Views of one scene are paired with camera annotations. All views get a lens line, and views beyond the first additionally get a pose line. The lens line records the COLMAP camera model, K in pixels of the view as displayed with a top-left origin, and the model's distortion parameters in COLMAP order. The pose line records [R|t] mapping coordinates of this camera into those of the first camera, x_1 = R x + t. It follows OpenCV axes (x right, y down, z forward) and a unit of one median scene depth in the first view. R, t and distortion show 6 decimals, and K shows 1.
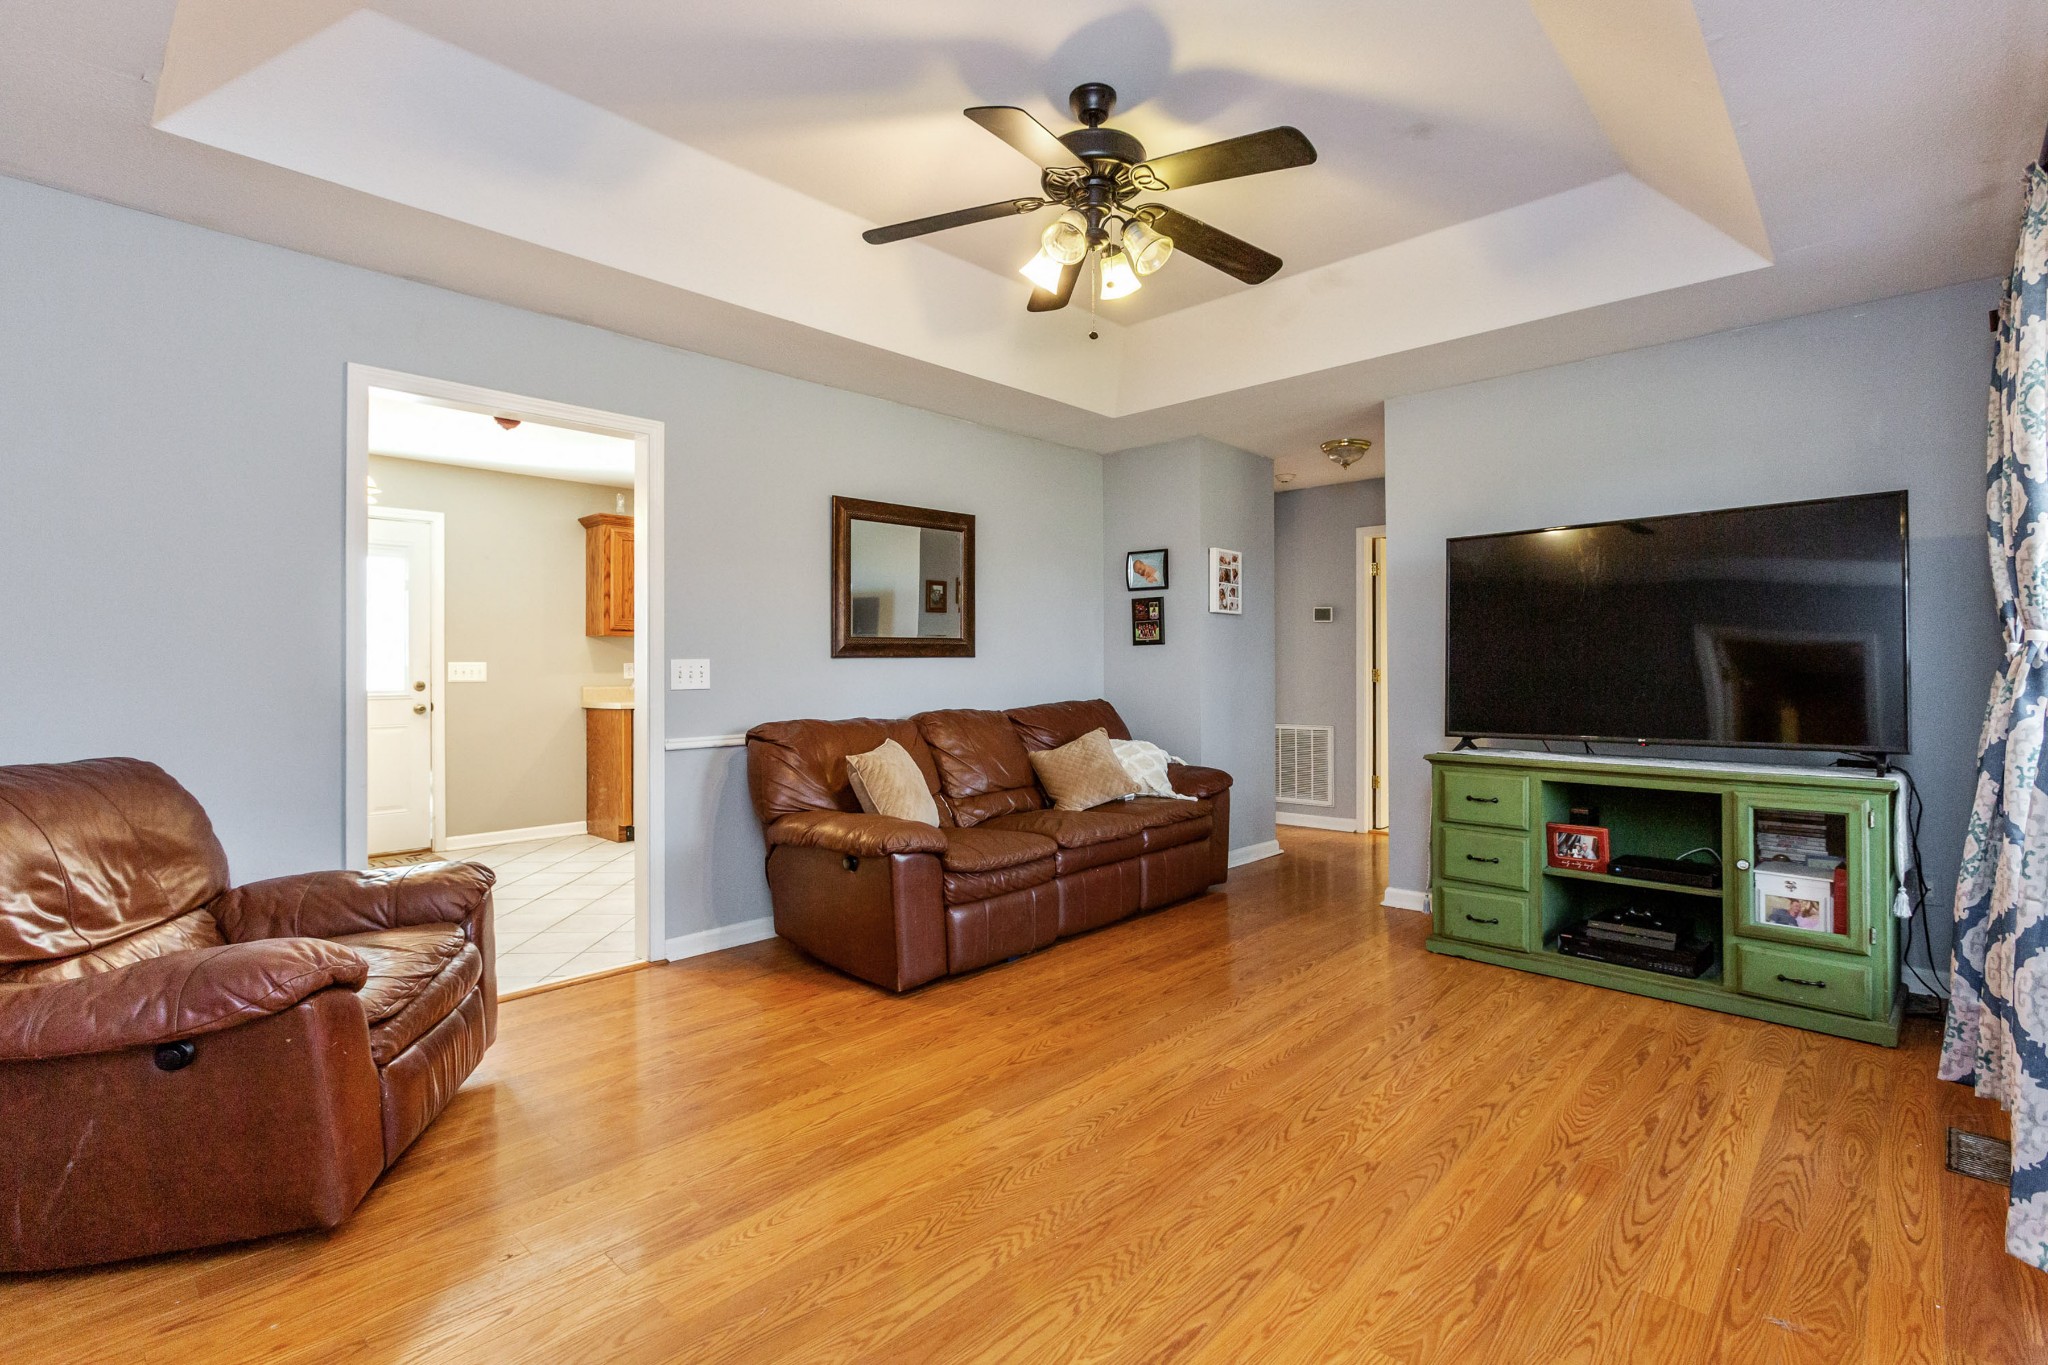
lens RADIAL K [[959.9, 0, 1033.5], [0, 959.9, 651.7], [0, 0, 1]] dist [-0.015224, 0.001037]
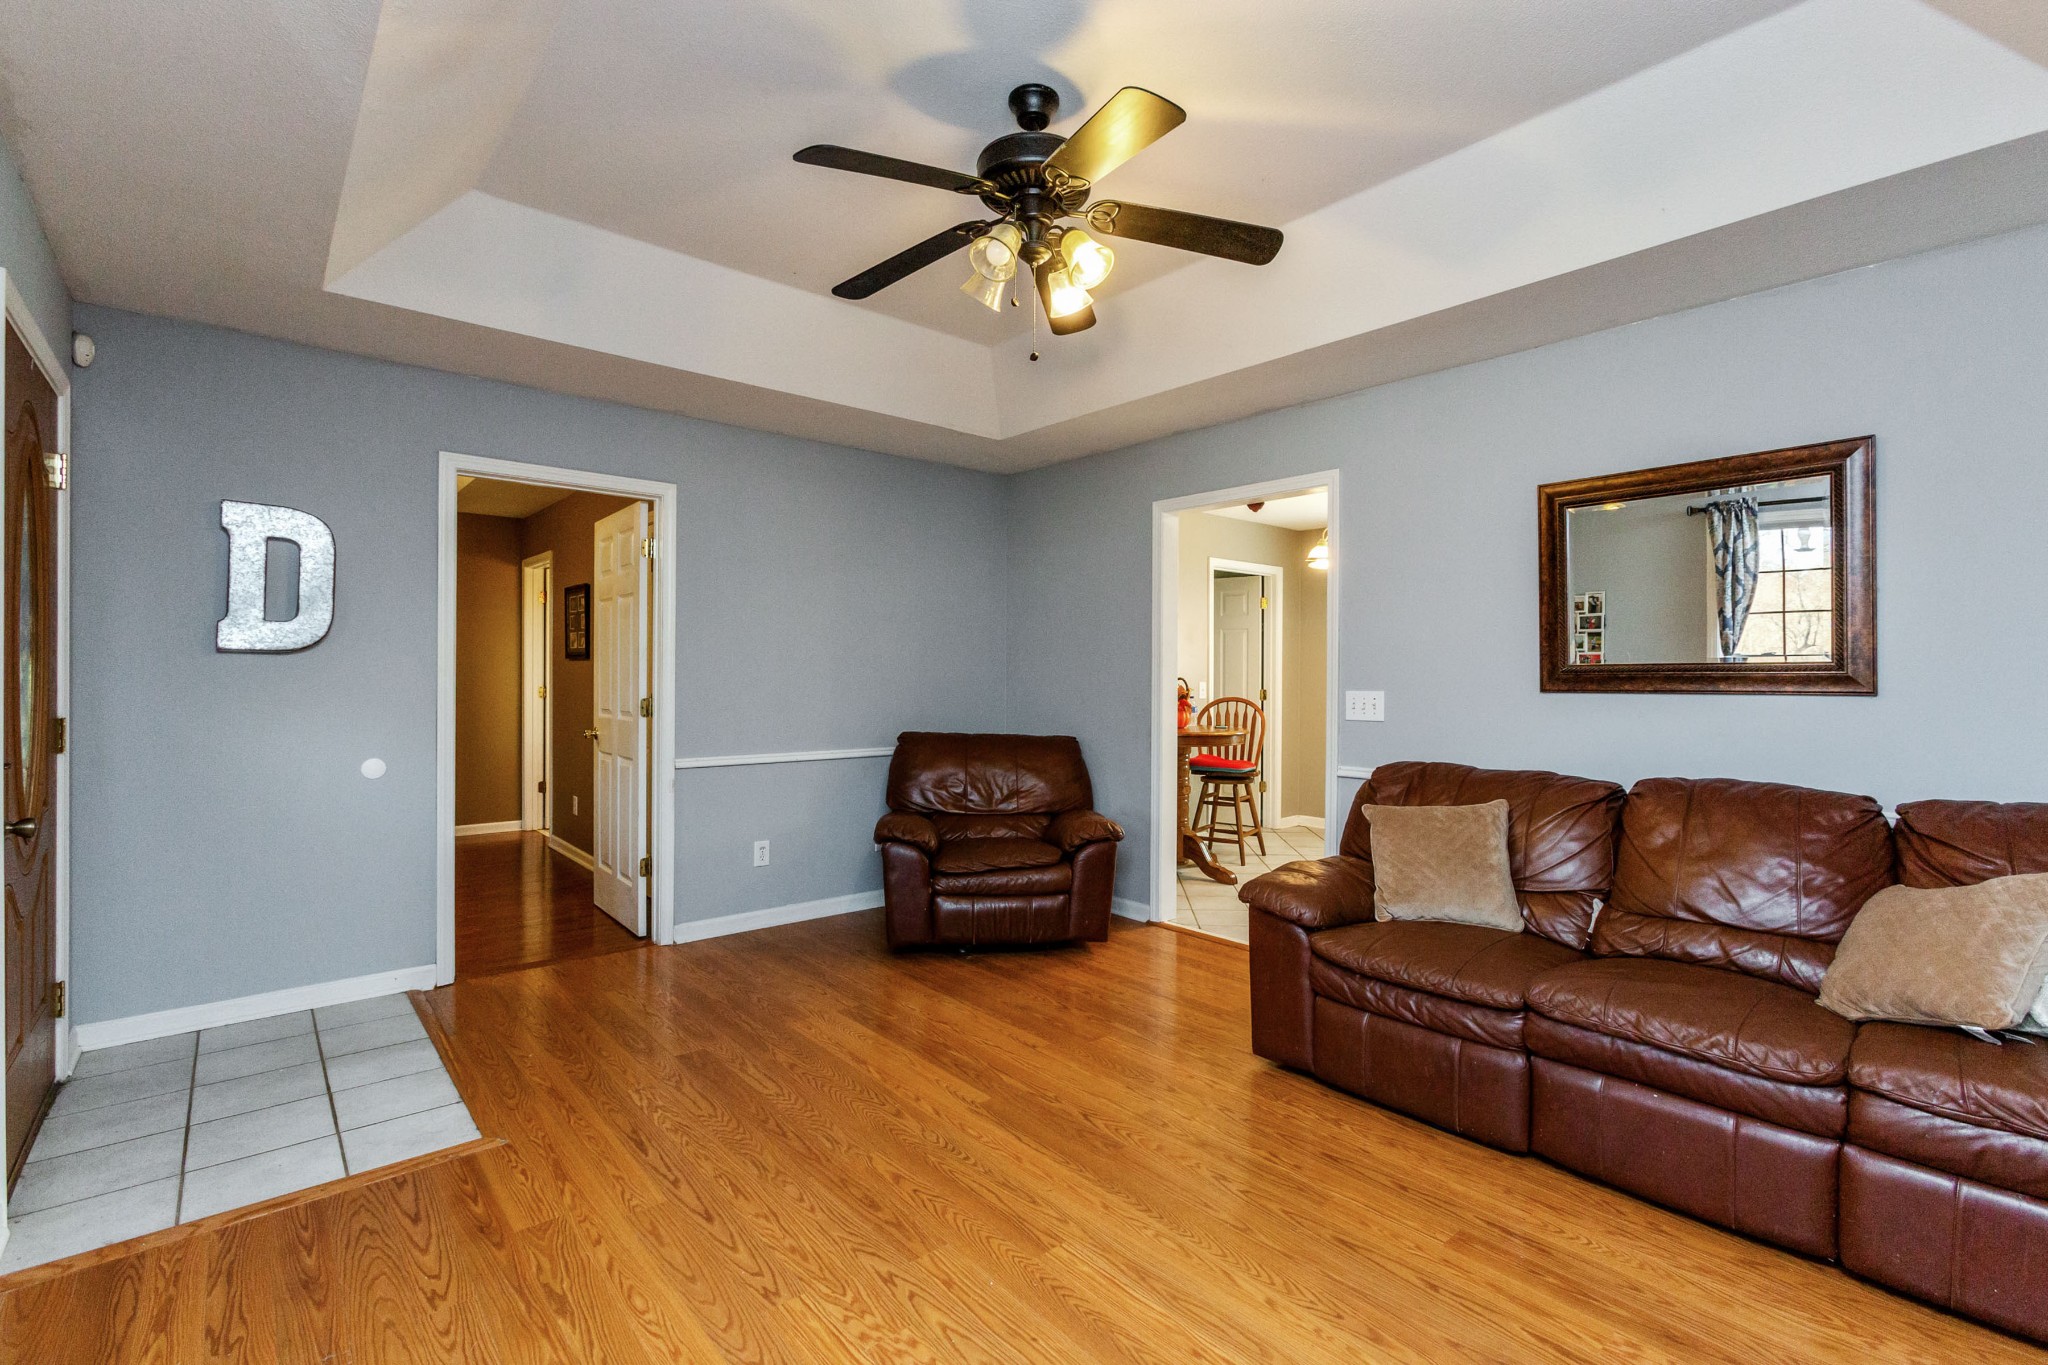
lens RADIAL K [[915.9, 0, 1029.6], [0, 915.9, 670.9], [0, 0, 1]] dist [-0.003278, 0.000546]
pose [[-0.108049, 0.002474, -0.994142, 0.831782], [0.013070, 0.999914, 0.001068, -0.025032], [0.994060, -0.012878, -0.108072, 0.952677]]
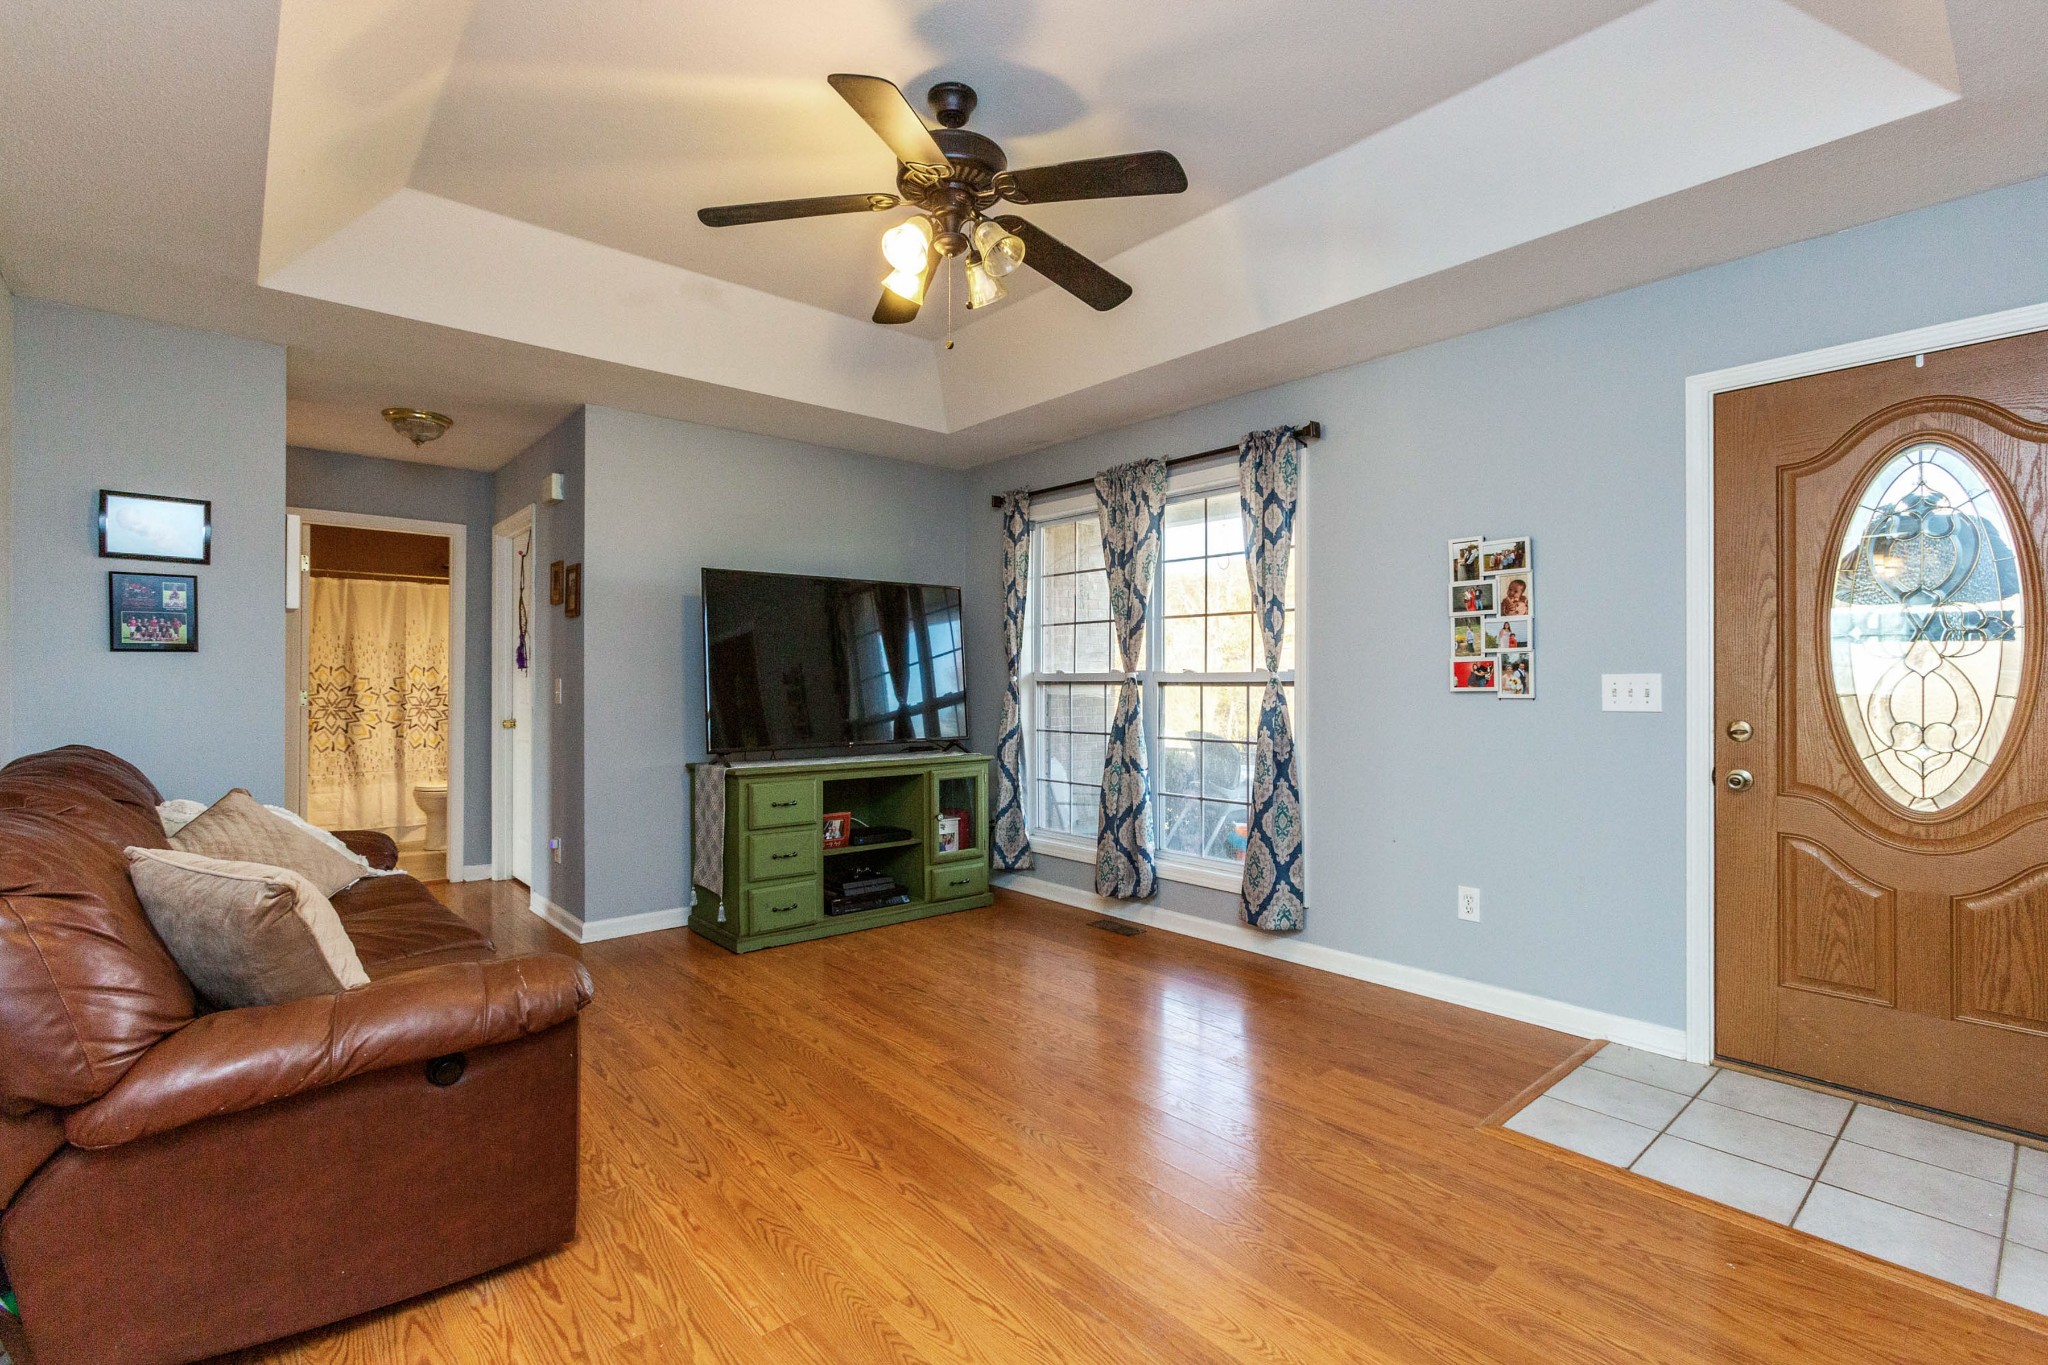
lens RADIAL K [[927.1, 0, 1030.6], [0, 927.1, 680.1], [0, 0, 1]] dist [-0.016984, 0.000948]
pose [[0.100851, 0.005339, 0.994887, -0.736878], [-0.019473, 0.999805, -0.003392, 0.003918], [-0.994711, -0.019031, 0.100935, 0.718247]]
